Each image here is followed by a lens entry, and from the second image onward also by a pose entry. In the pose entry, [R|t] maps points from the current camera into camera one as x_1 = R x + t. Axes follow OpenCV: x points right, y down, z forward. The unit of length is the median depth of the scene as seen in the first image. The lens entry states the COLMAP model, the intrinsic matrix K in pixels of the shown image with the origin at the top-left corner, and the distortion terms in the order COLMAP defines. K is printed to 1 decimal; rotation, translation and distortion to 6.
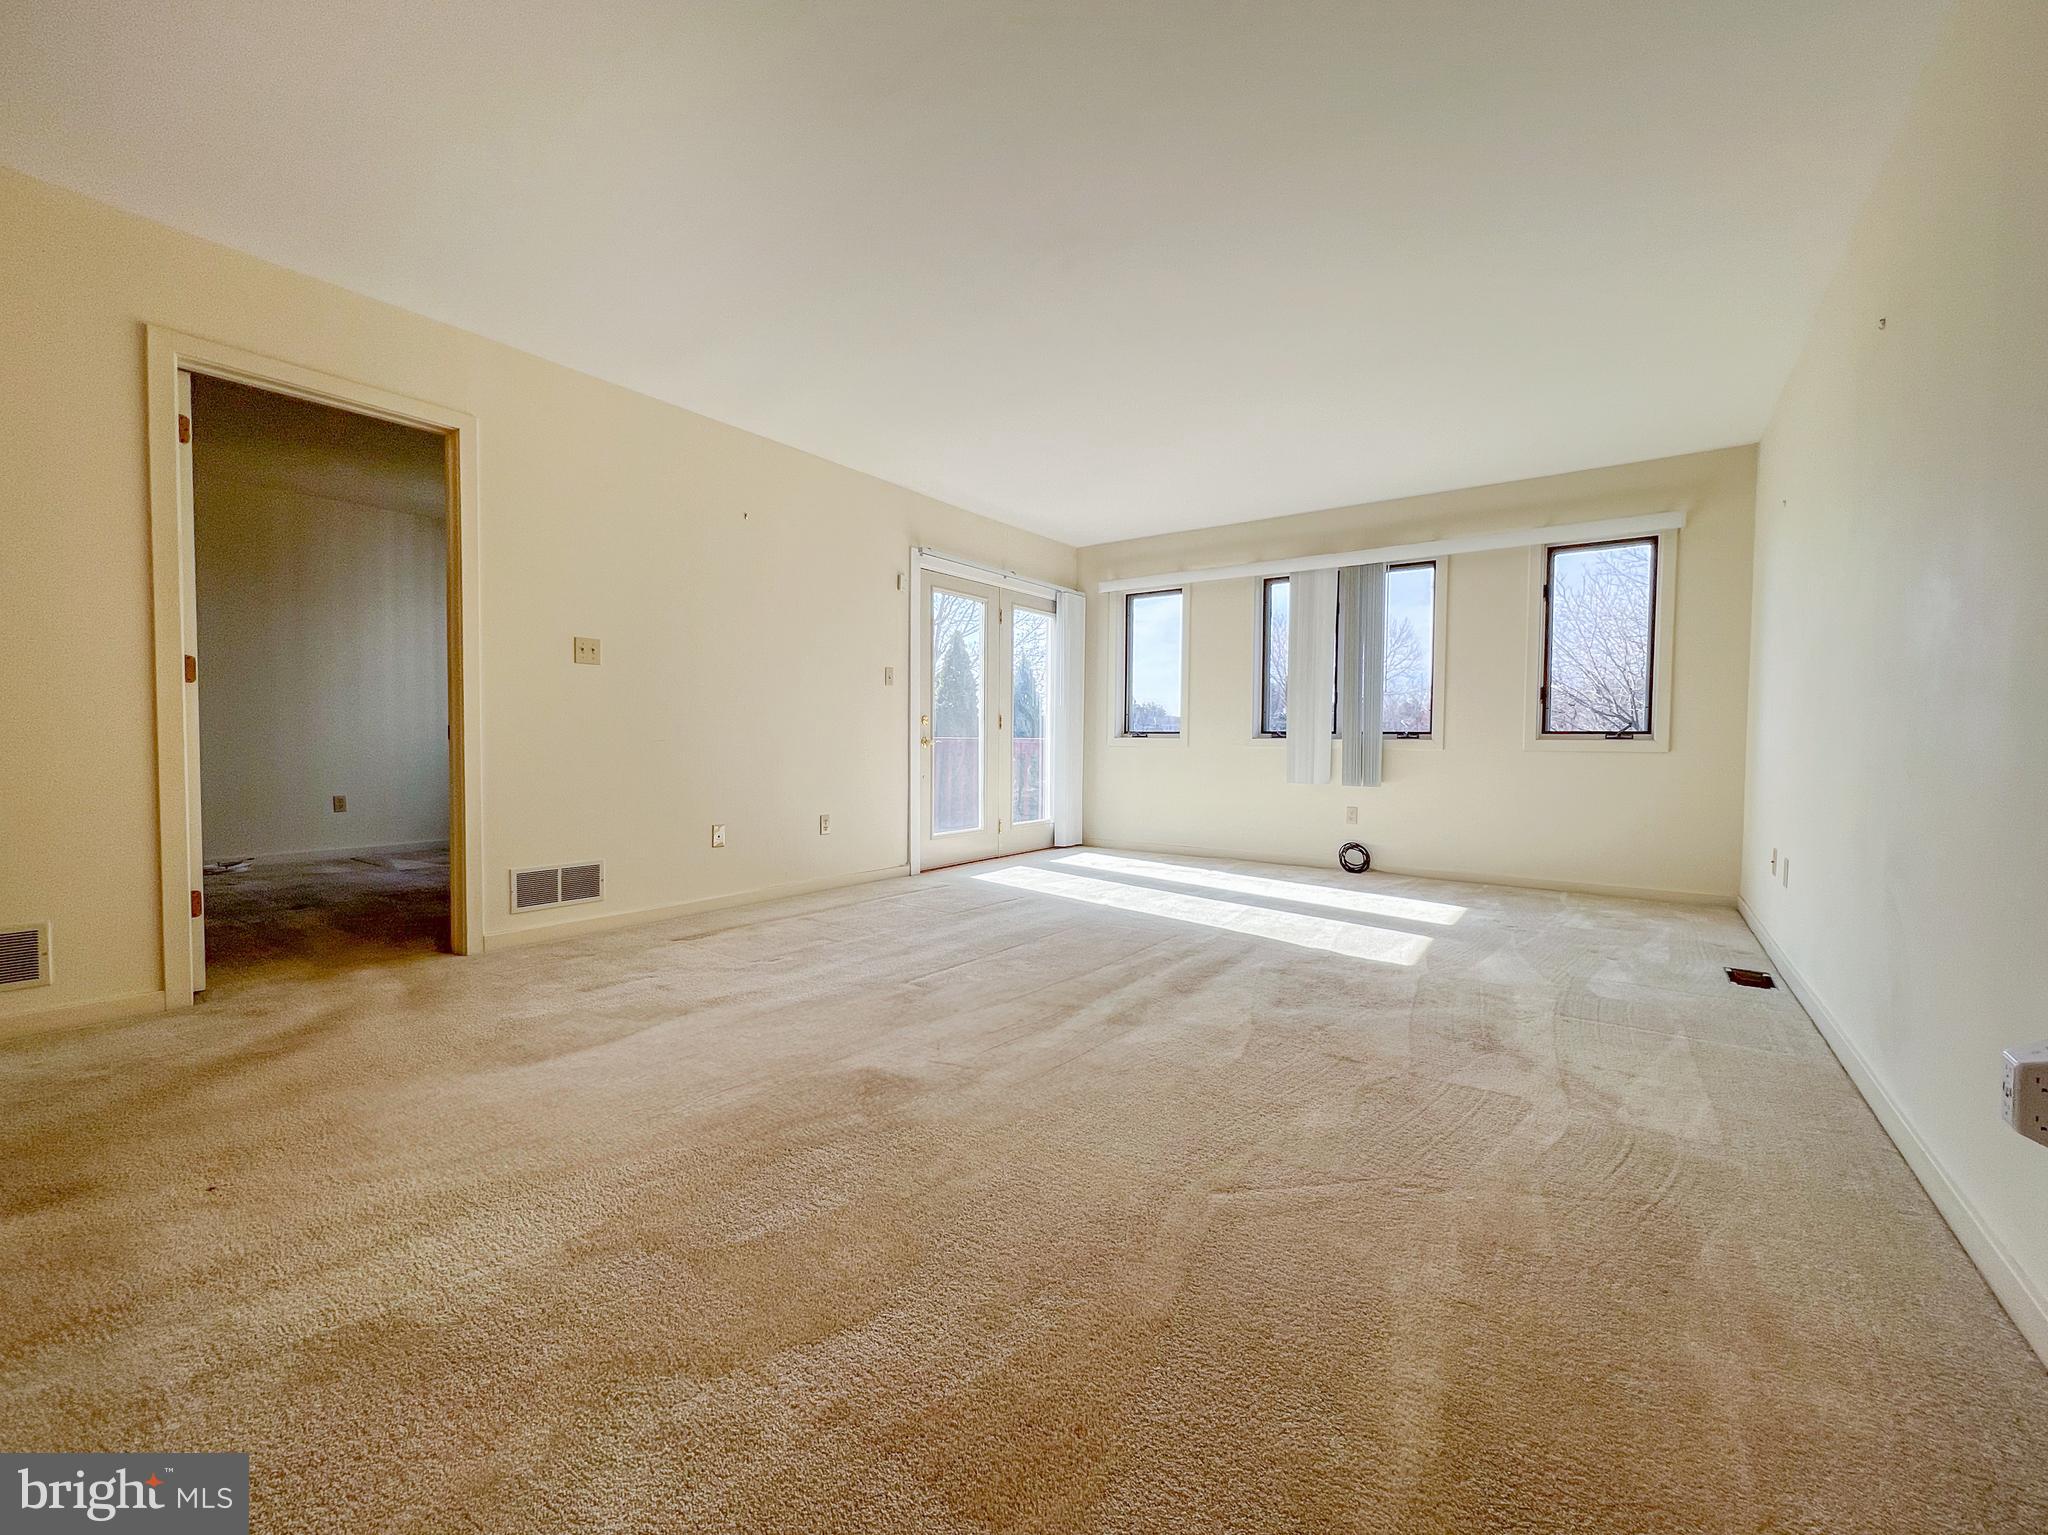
lens RADIAL K [[828.0, 0, 1023.6], [0, 828.0, 768.2], [0, 0, 1]] dist [-0.001224, -0.001333]
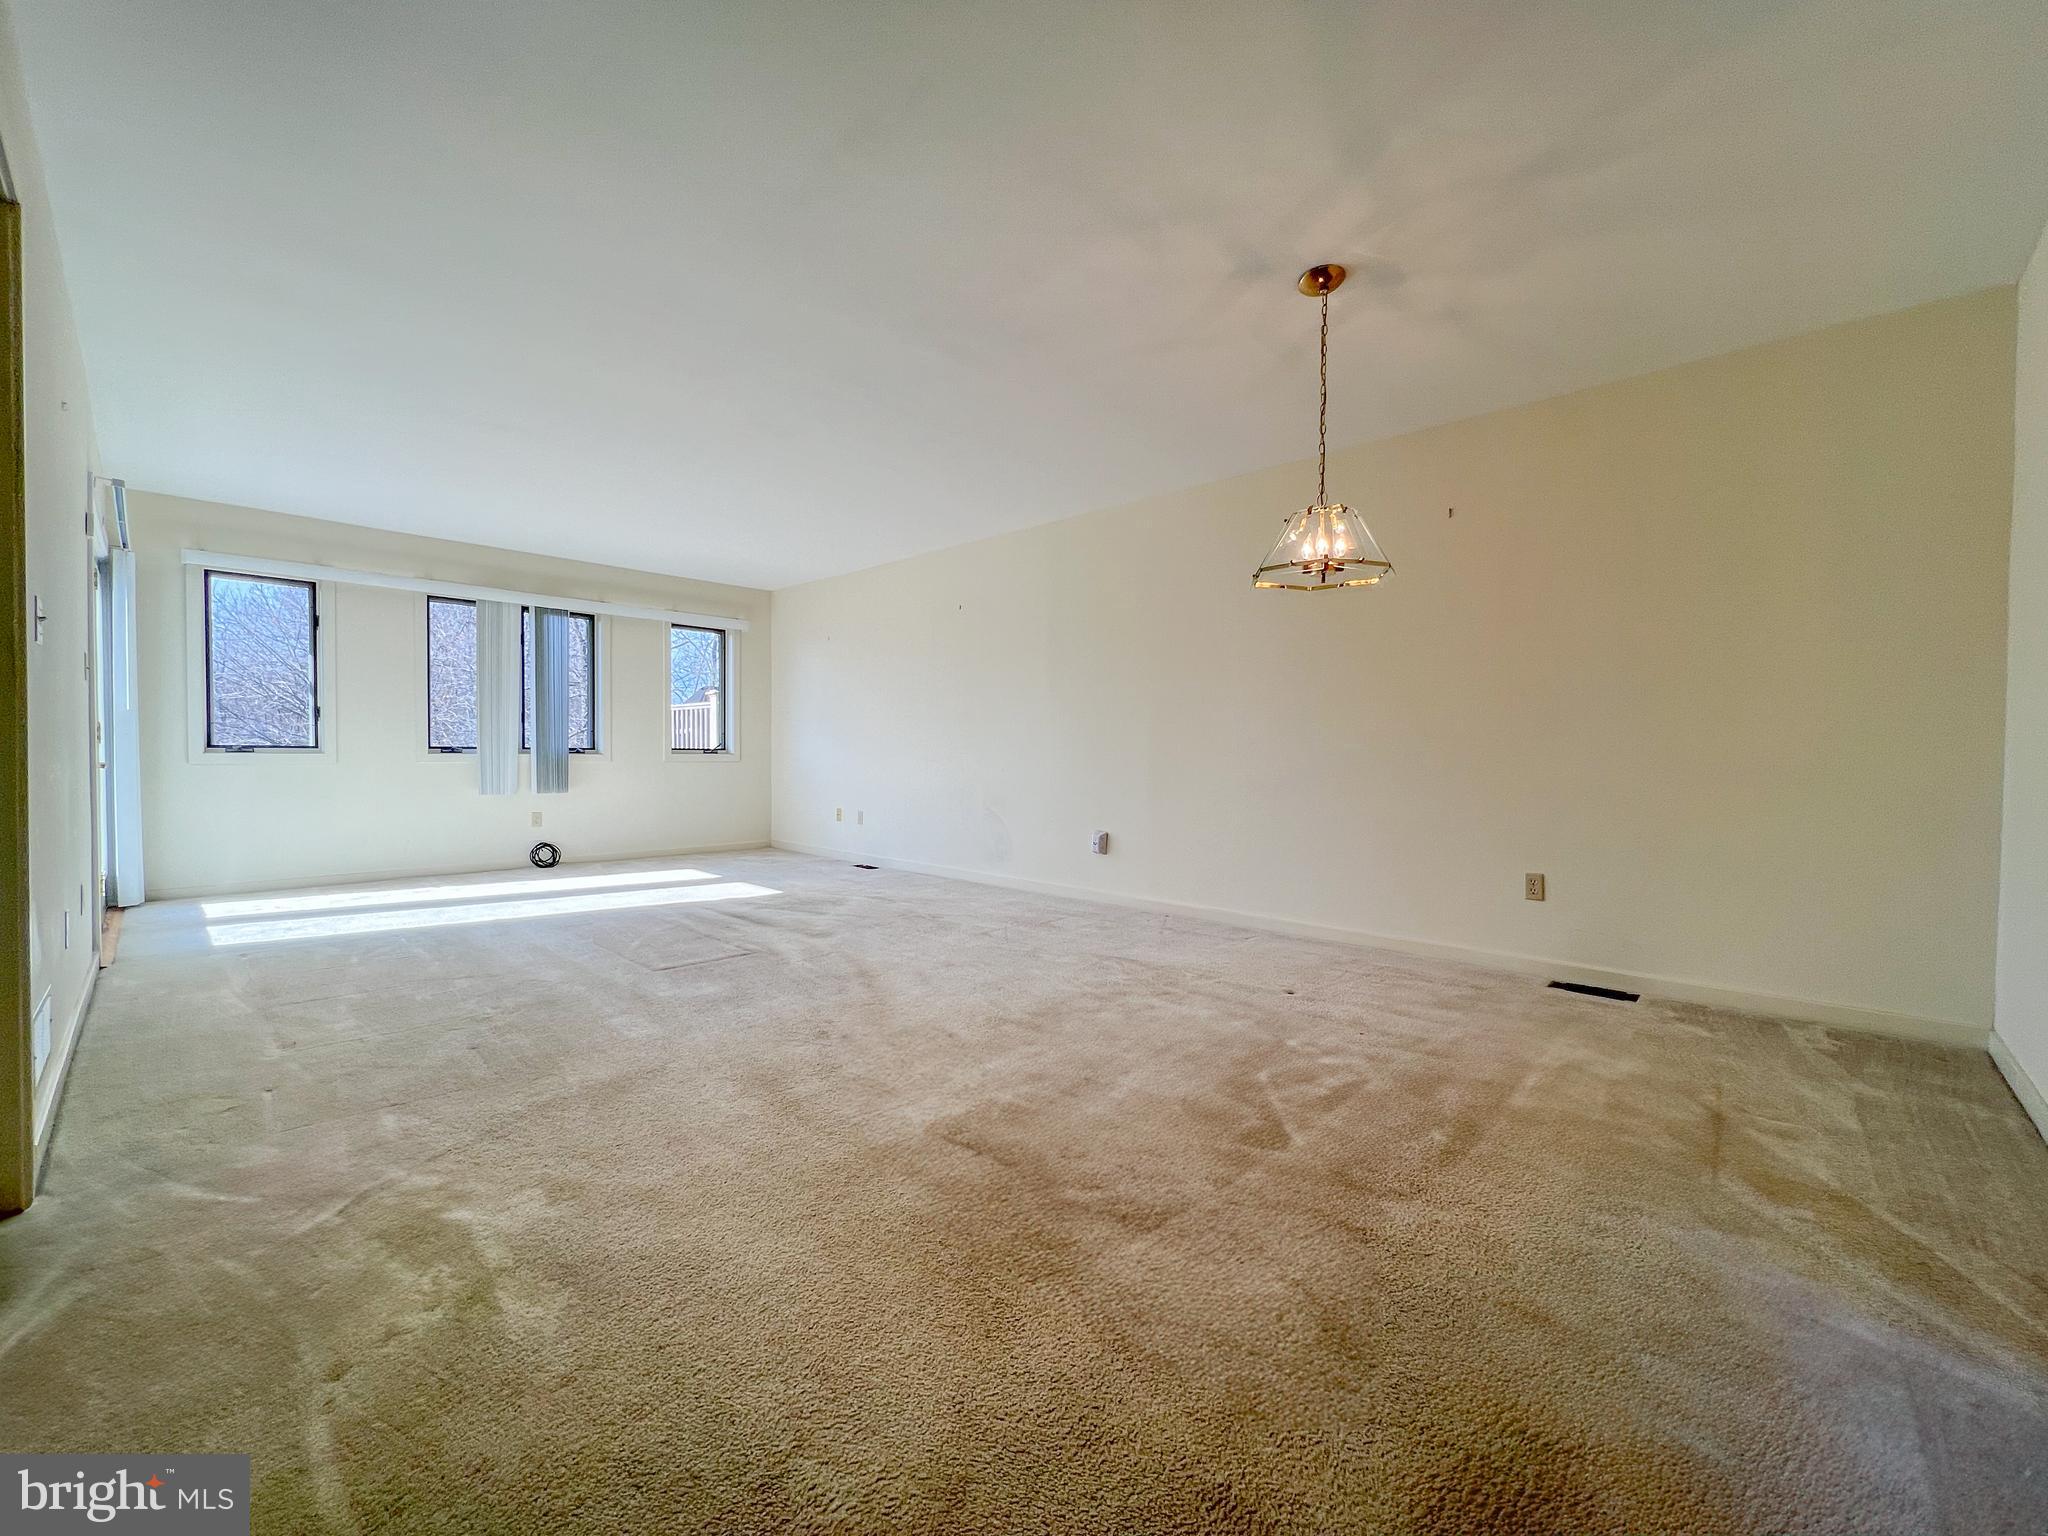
lens RADIAL K [[828.0, 0, 1022.7], [0, 828.0, 761.3], [0, 0, 1]] dist [-0.001224, -0.001333]
pose [[0.147079, -0.010103, 0.989073, -0.614243], [0.036760, 0.999313, 0.004741, -0.004924], [-0.988441, 0.035661, 0.147349, 0.141973]]
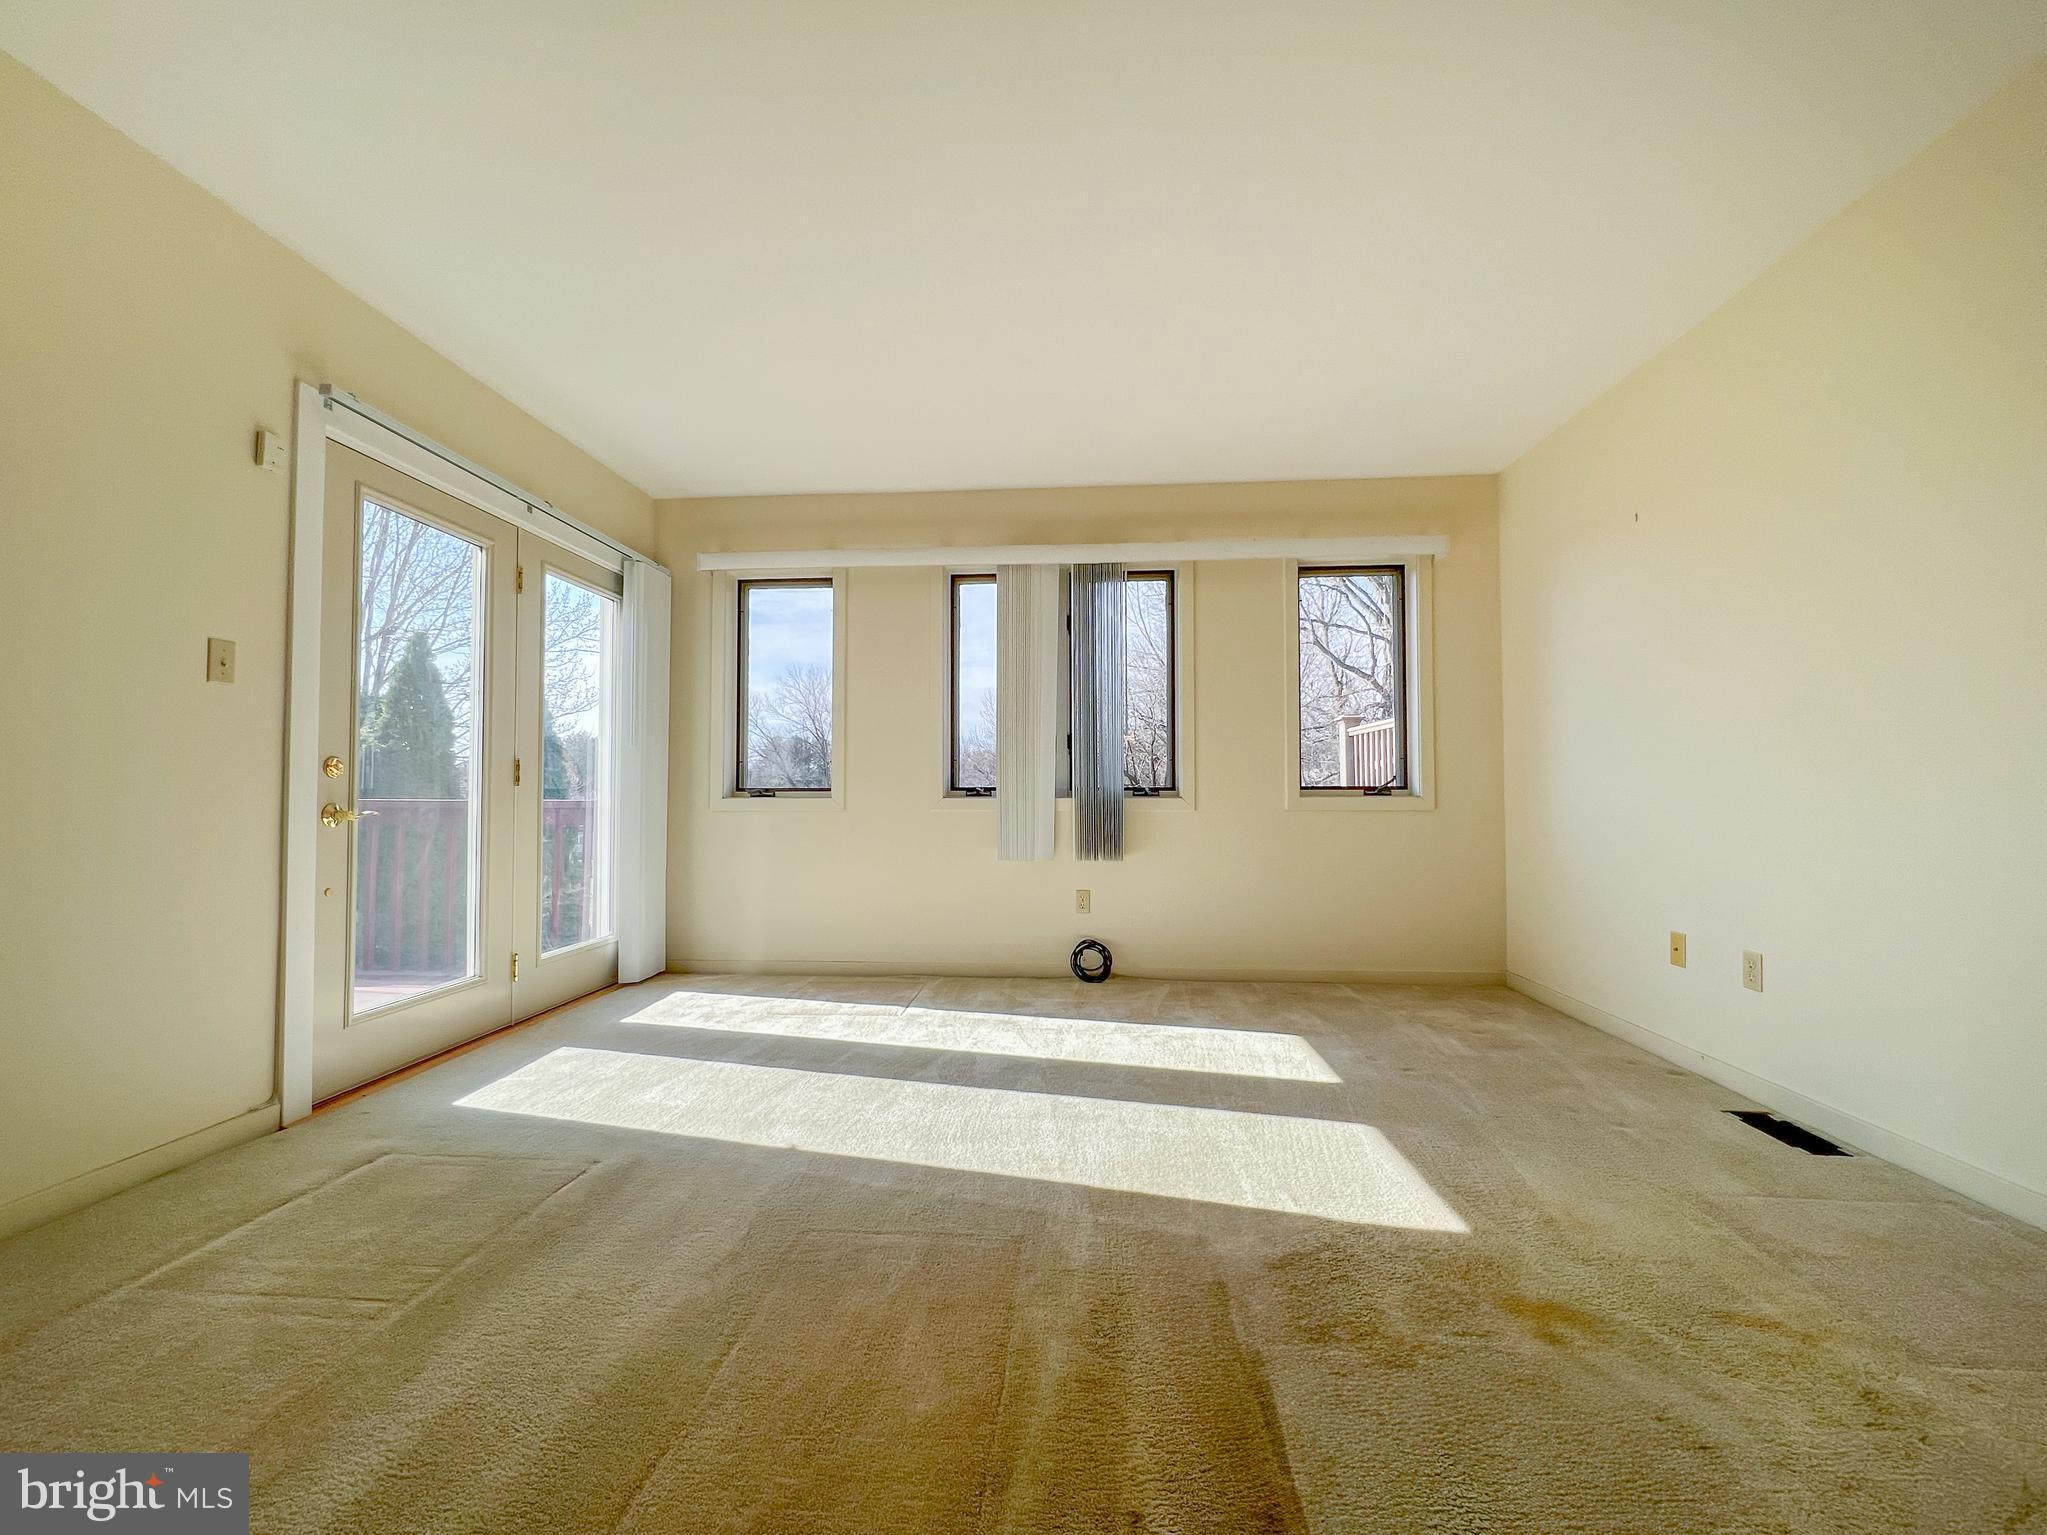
lens RADIAL K [[827.6, 0, 1026.7], [0, 827.6, 771.2], [0, 0, 1]] dist [-0.001224, -0.001333]
pose [[0.849076, 0.006825, 0.528227, -0.031483], [0.026597, 0.998096, -0.055649, -0.017913], [-0.527601, 0.061299, 0.847278, 0.375710]]
